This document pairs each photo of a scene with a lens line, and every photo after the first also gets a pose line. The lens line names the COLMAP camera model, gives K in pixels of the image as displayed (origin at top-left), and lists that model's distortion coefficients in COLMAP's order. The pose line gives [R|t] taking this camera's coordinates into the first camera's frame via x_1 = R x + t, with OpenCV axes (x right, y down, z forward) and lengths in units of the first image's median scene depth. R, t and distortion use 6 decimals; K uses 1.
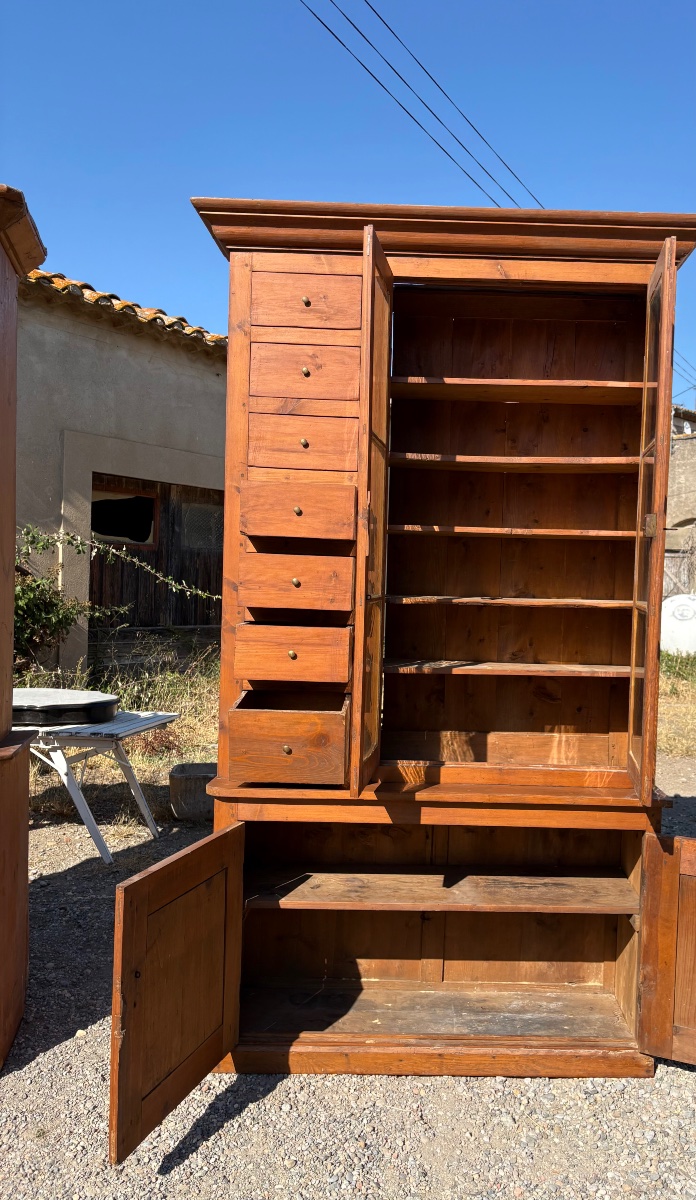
lens RADIAL K [[910.7, 0, 446.0], [0, 910.7, 602.7], [0, 0, 1]] dist [0.027244, -0.002772]
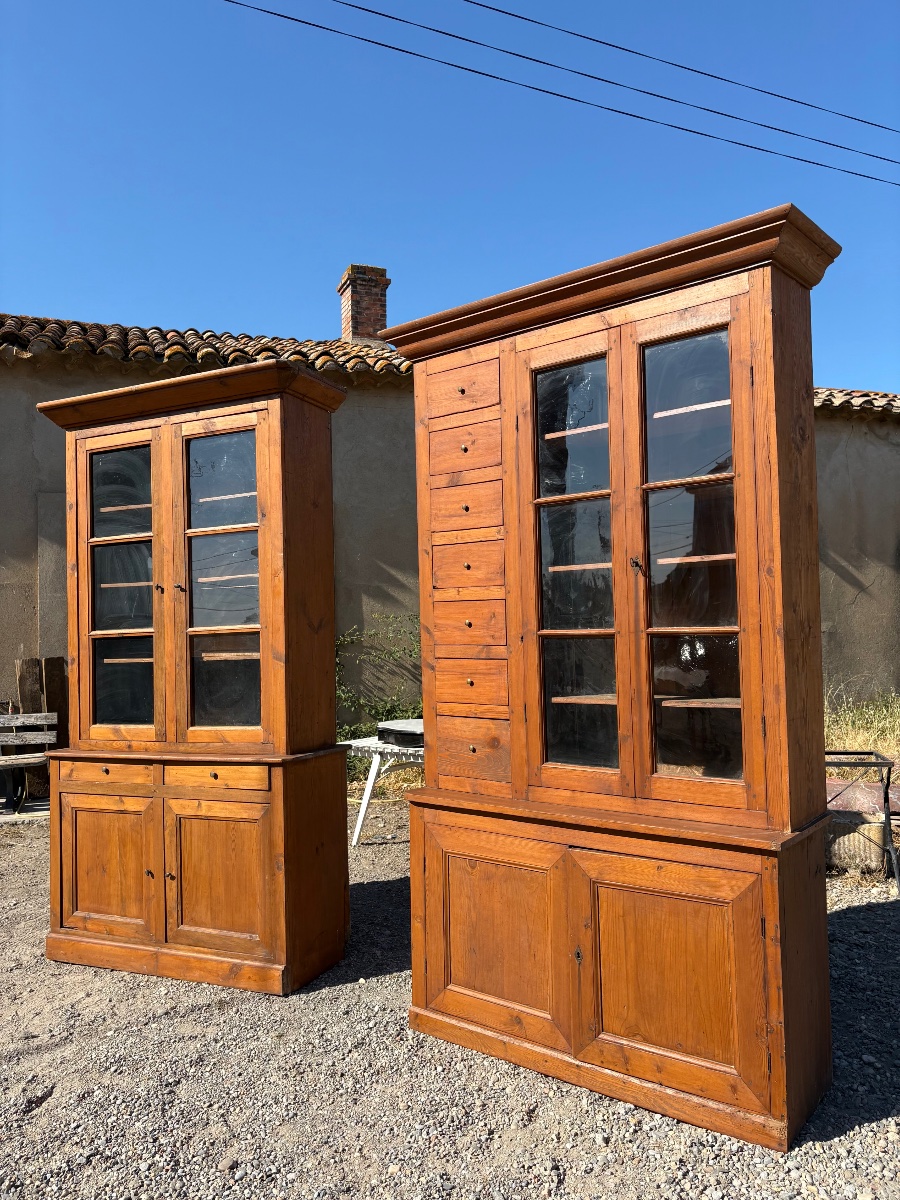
lens RADIAL K [[908.5, 0, 445.1], [0, 908.5, 607.4], [0, 0, 1]] dist [0.050452, -0.049636]
pose [[0.764121, -0.062297, -0.642058, 0.537185], [0.031845, 0.997755, -0.058910, 0.022387], [0.644286, 0.024567, 0.764390, 0.075125]]
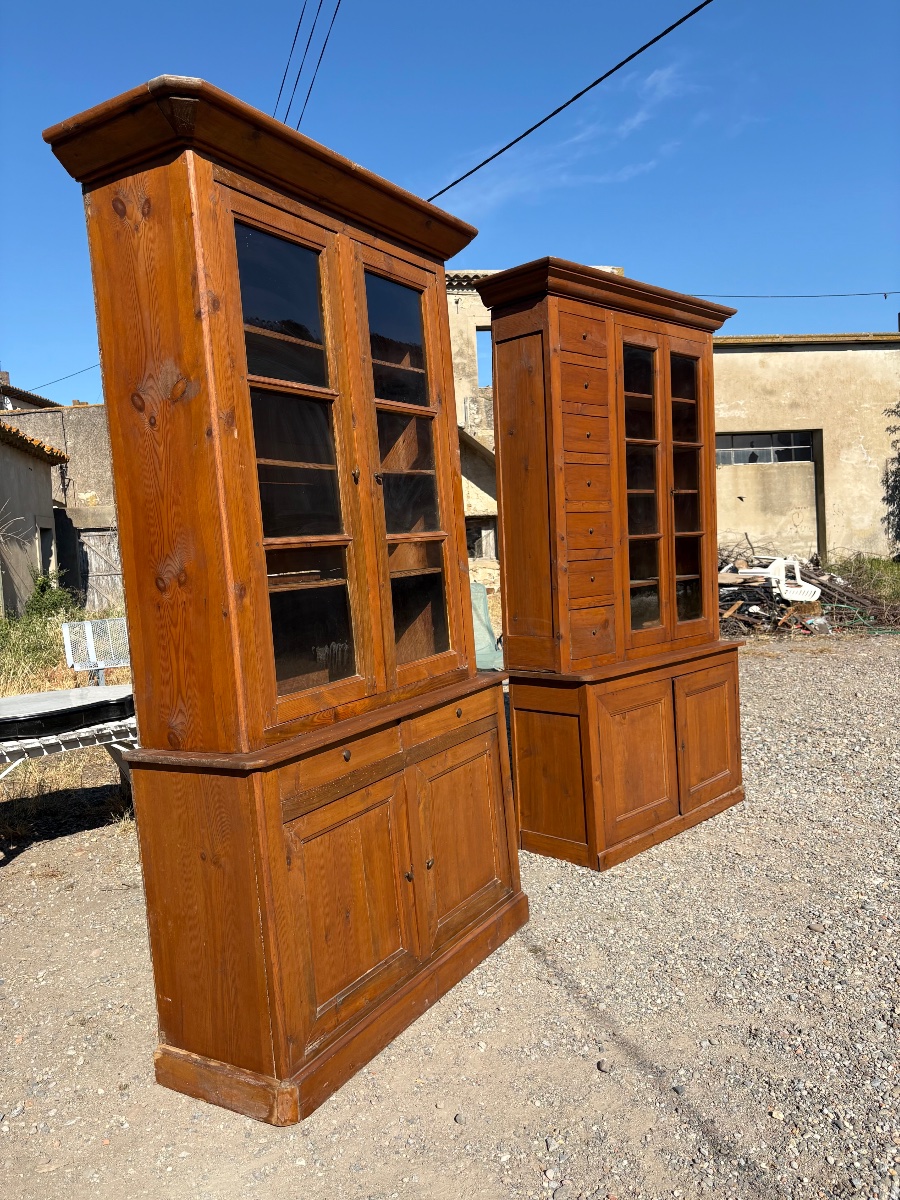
lens RADIAL K [[910.4, 0, 443.4], [0, 910.4, 605.8], [0, 0, 1]] dist [0.039663, -0.040174]
pose [[0.718518, -0.112994, 0.686269, -1.253012], [0.095446, 0.993399, 0.063632, -0.018345], [-0.688929, 0.019781, 0.724559, 0.107739]]
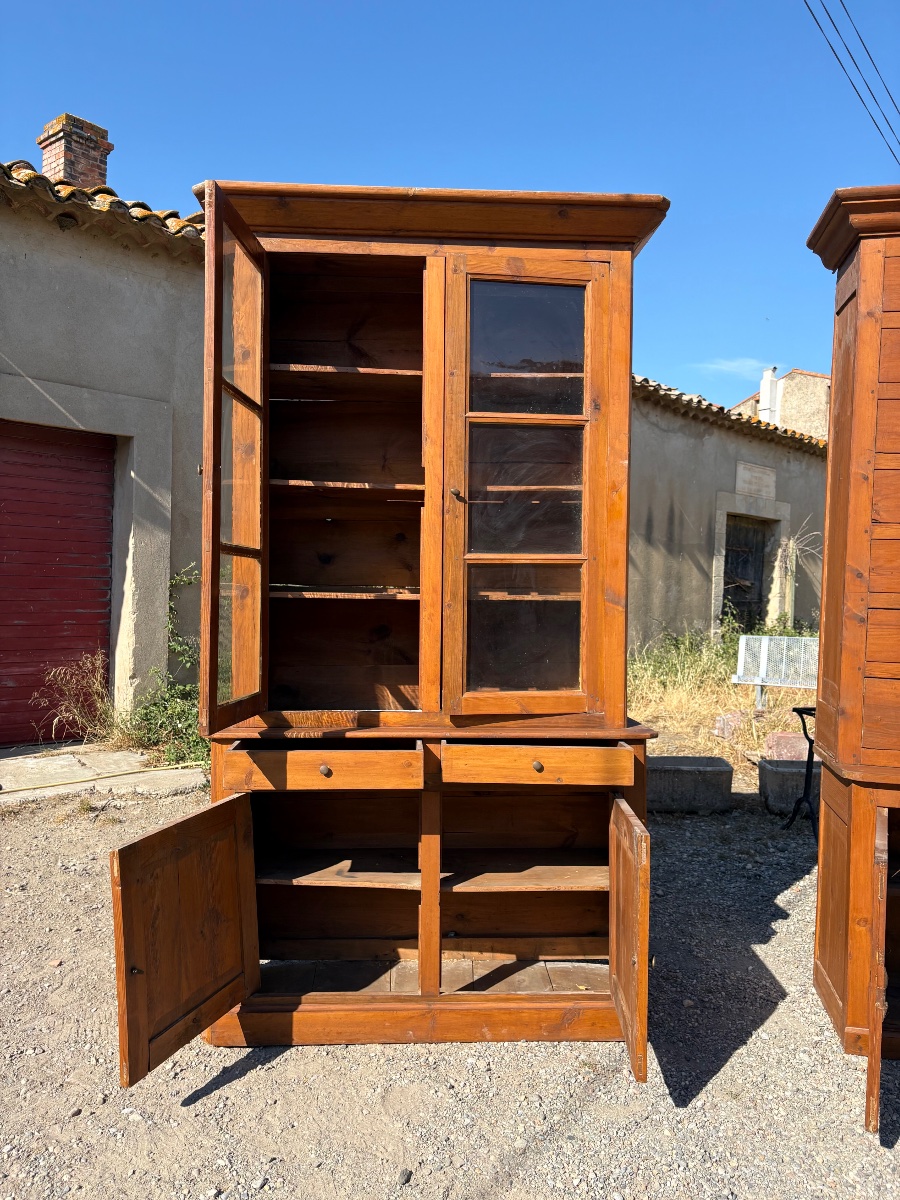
lens RADIAL K [[910.4, 0, 443.4], [0, 910.4, 605.8], [0, 0, 1]] dist [0.039663, -0.040174]
pose [[0.977129, -0.000489, -0.212649, -0.434833], [0.000105, 0.999998, -0.001818, 0.018293], [0.212649, 0.001754, 0.977127, -0.075750]]
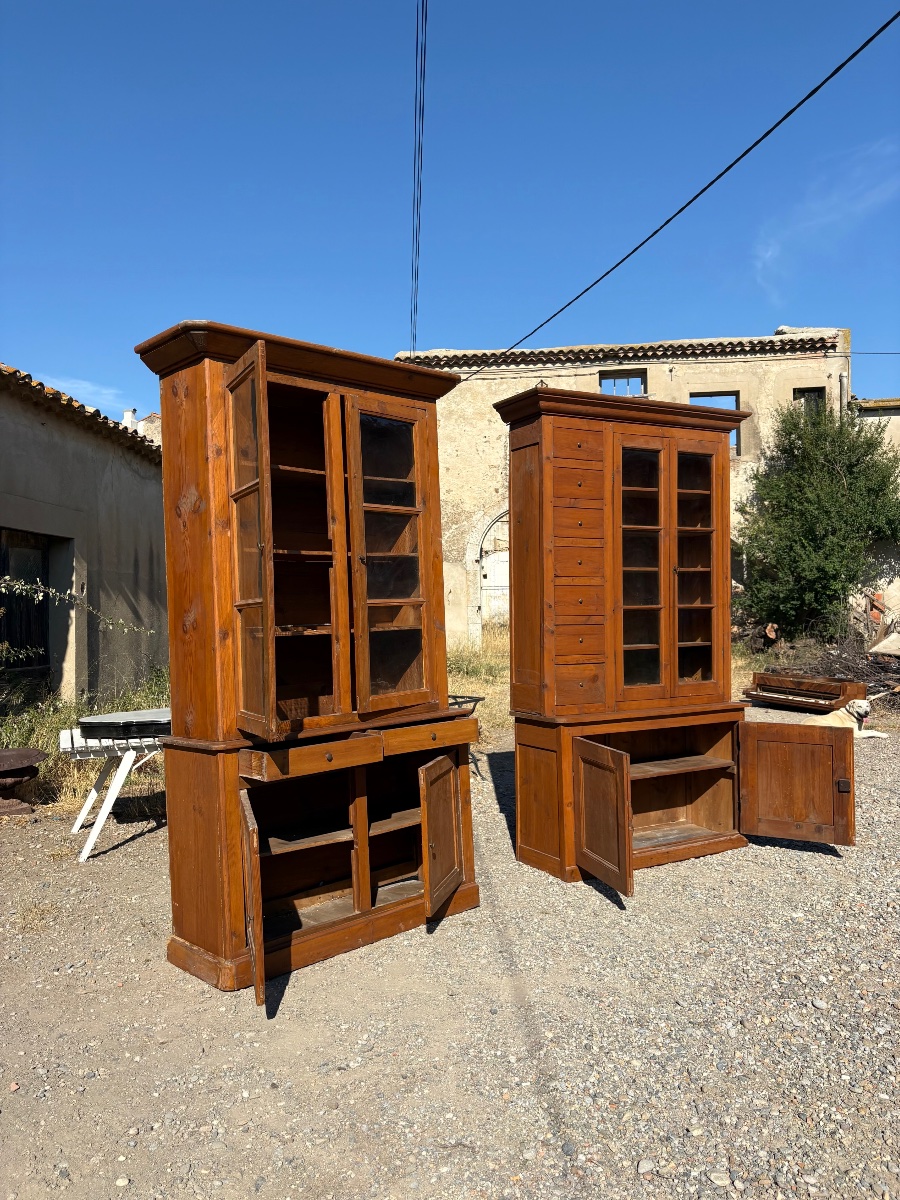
lens RADIAL K [[910.5, 0, 449.9], [0, 910.5, 607.5], [0, 0, 1]] dist [0.090737, -0.260347]
pose [[0.878808, -0.042999, 0.475235, -1.150063], [0.057098, 0.998252, -0.015266, 0.001474], [-0.473747, 0.040550, 0.879727, -0.410379]]
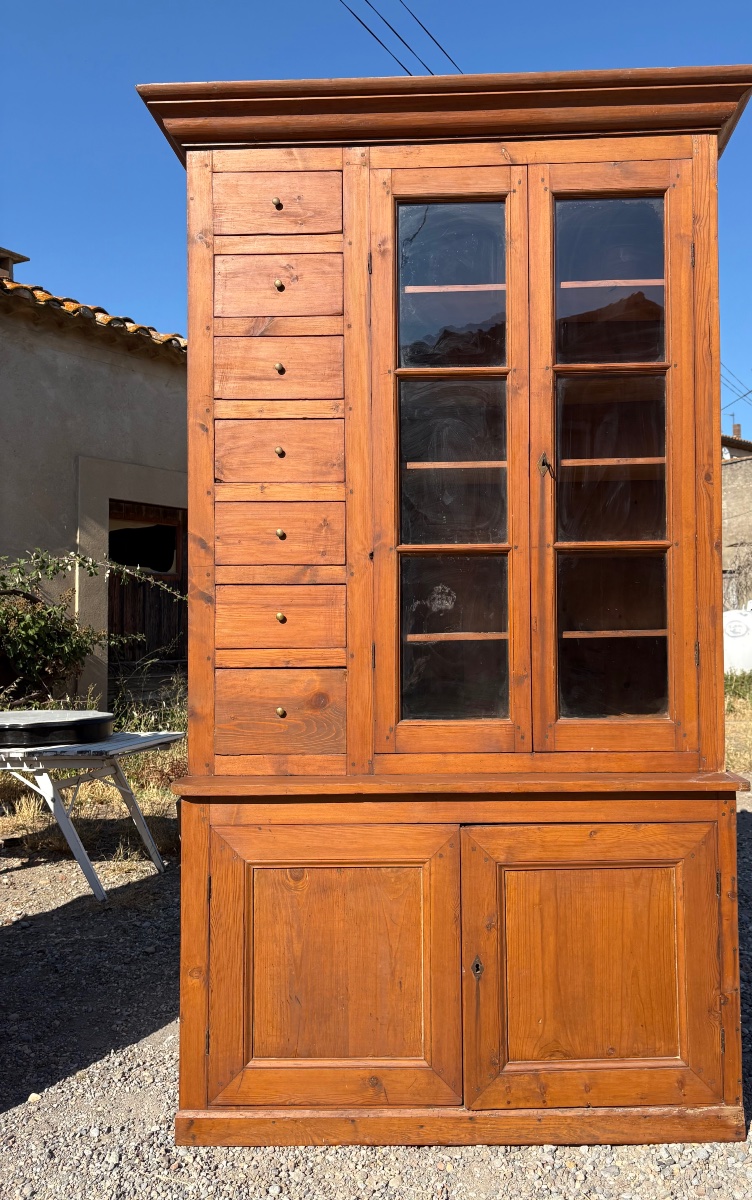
lens RADIAL K [[909.5, 0, 453.1], [0, 909.5, 593.0], [0, 0, 1]] dist [0.050847, -0.062141]
pose [[0.998345, -0.042375, -0.038883, 0.025639], [0.040024, 0.997434, -0.059358, 0.080900], [0.041298, 0.057703, 0.997479, 0.168198]]
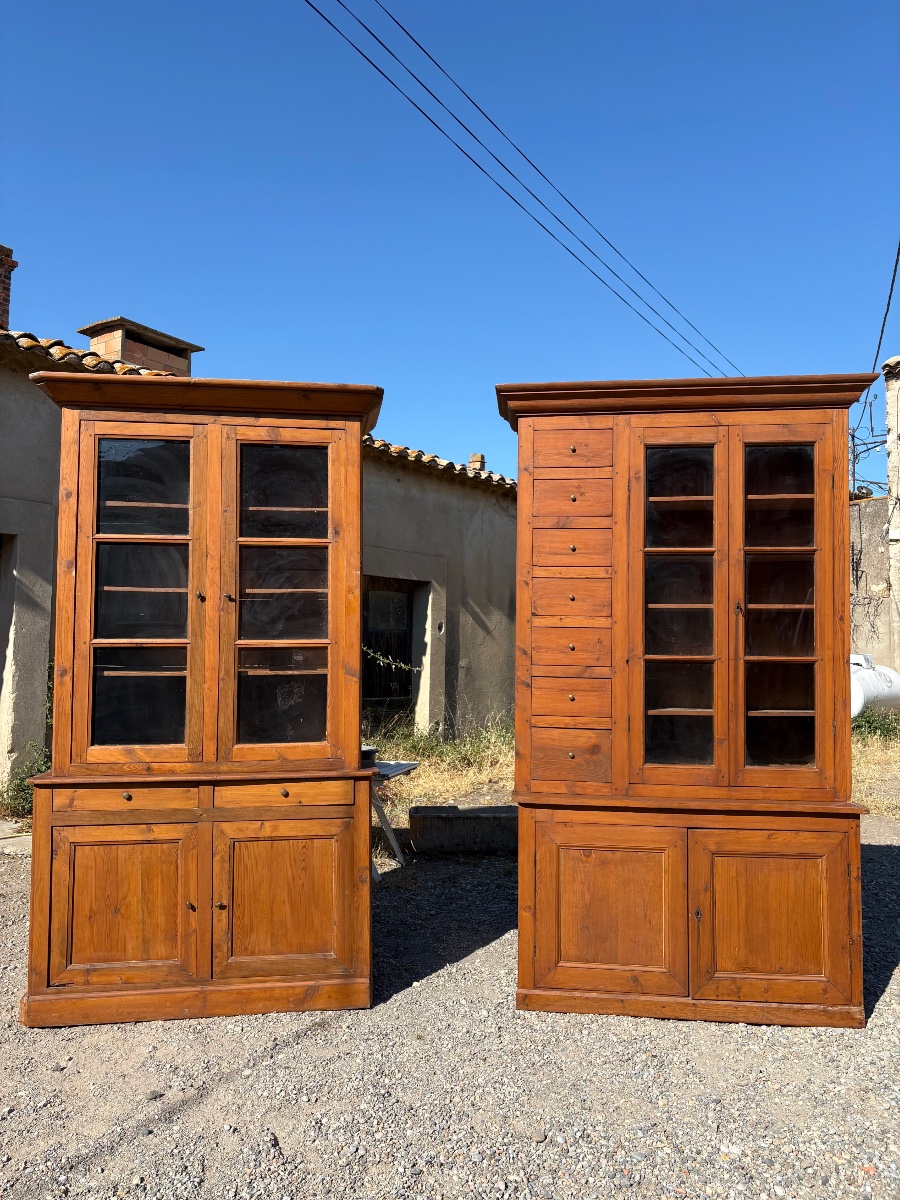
lens RADIAL K [[903.5, 0, 444.1], [0, 903.5, 605.7], [0, 0, 1]] dist [0.047831, -0.046921]
pose [[0.991286, -0.026511, -0.129029, -0.163433], [0.015462, 0.996184, -0.085895, 0.026507], [0.130814, 0.083151, 0.987914, -0.358634]]
